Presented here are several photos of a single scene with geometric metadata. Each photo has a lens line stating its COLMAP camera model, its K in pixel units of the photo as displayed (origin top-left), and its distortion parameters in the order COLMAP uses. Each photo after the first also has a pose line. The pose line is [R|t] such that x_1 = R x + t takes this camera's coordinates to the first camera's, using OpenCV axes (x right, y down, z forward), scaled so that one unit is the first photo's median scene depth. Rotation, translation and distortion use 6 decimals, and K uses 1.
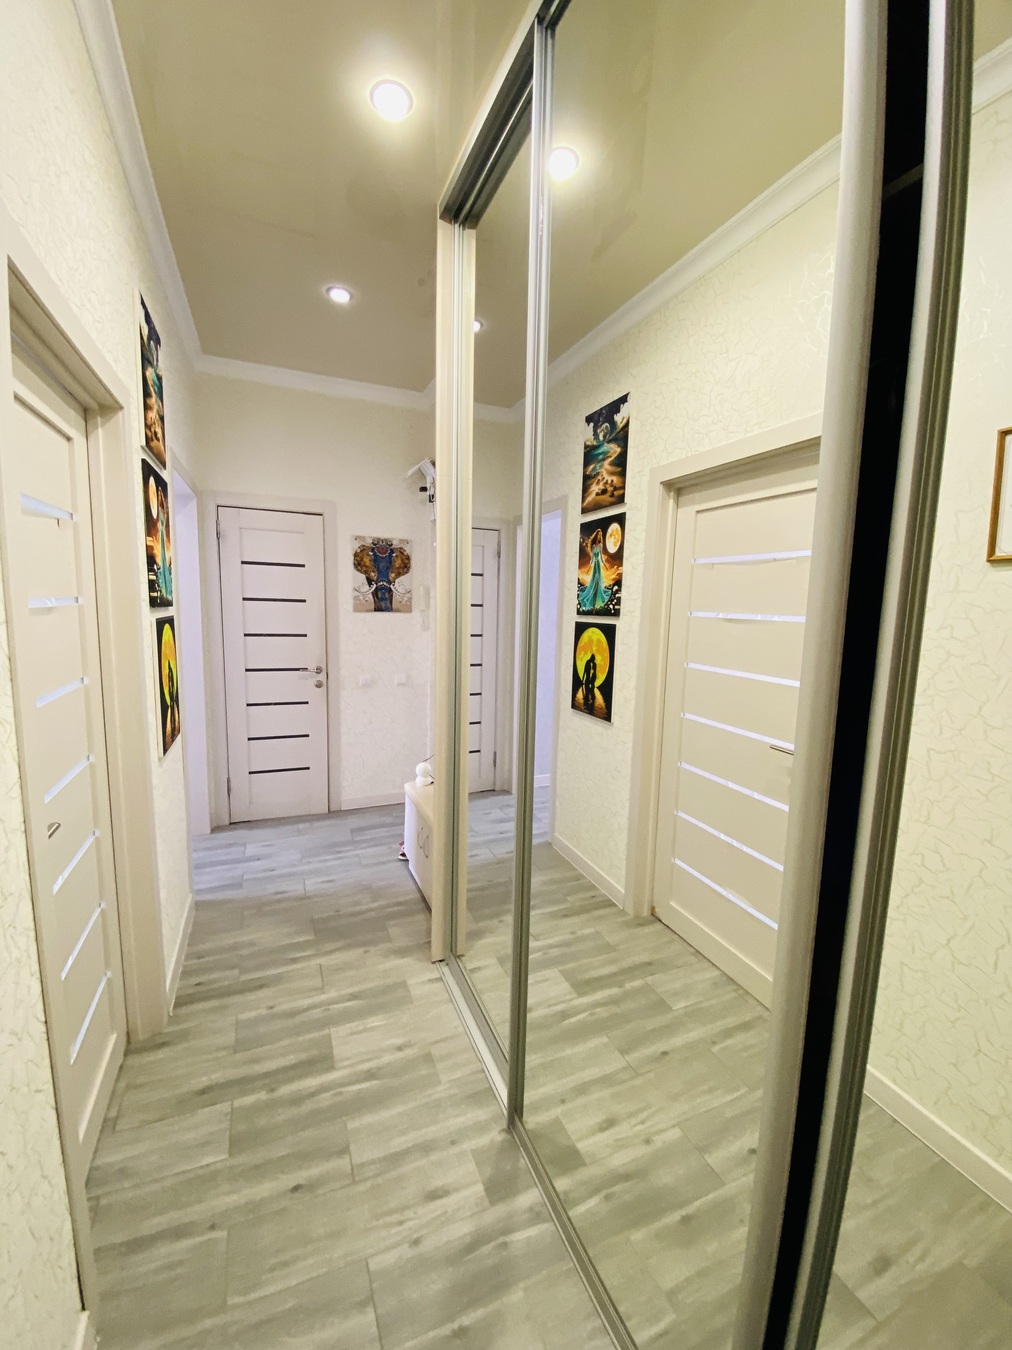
lens RADIAL K [[552.3, 0, 509.7], [0, 552.3, 670.9], [0, 0, 1]] dist [0.019685, -0.020188]
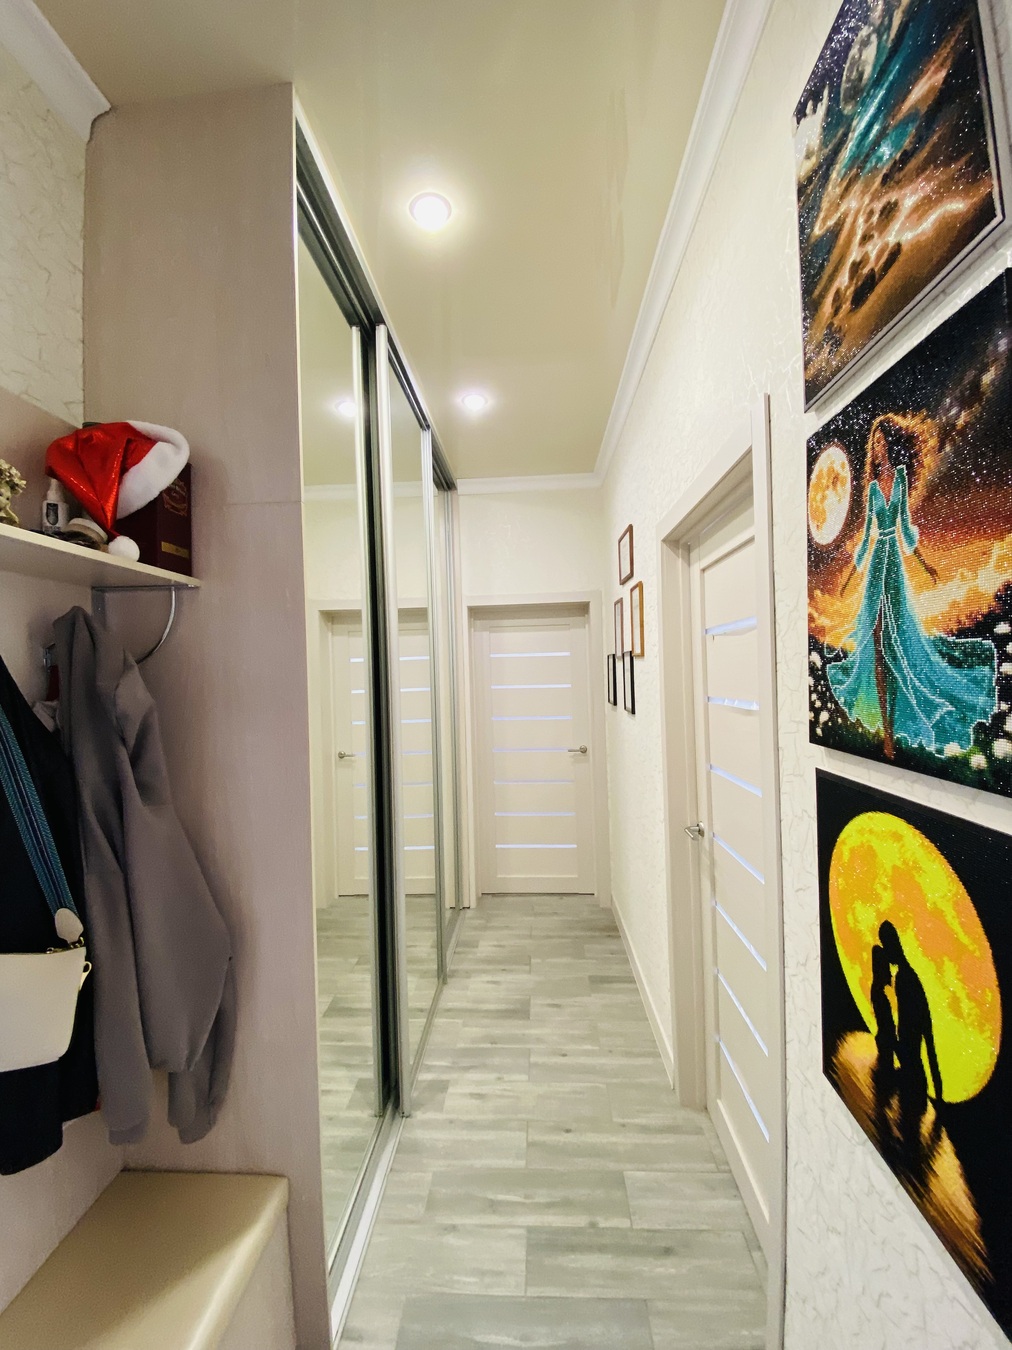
lens RADIAL K [[552.3, 0, 509.7], [0, 552.3, 670.9], [0, 0, 1]] dist [0.019685, -0.020188]
pose [[-0.896931, 0.000065, 0.442170, -0.674577], [0.060166, 0.990717, 0.121898, -0.270659], [-0.438058, 0.135937, -0.888609, 1.662779]]
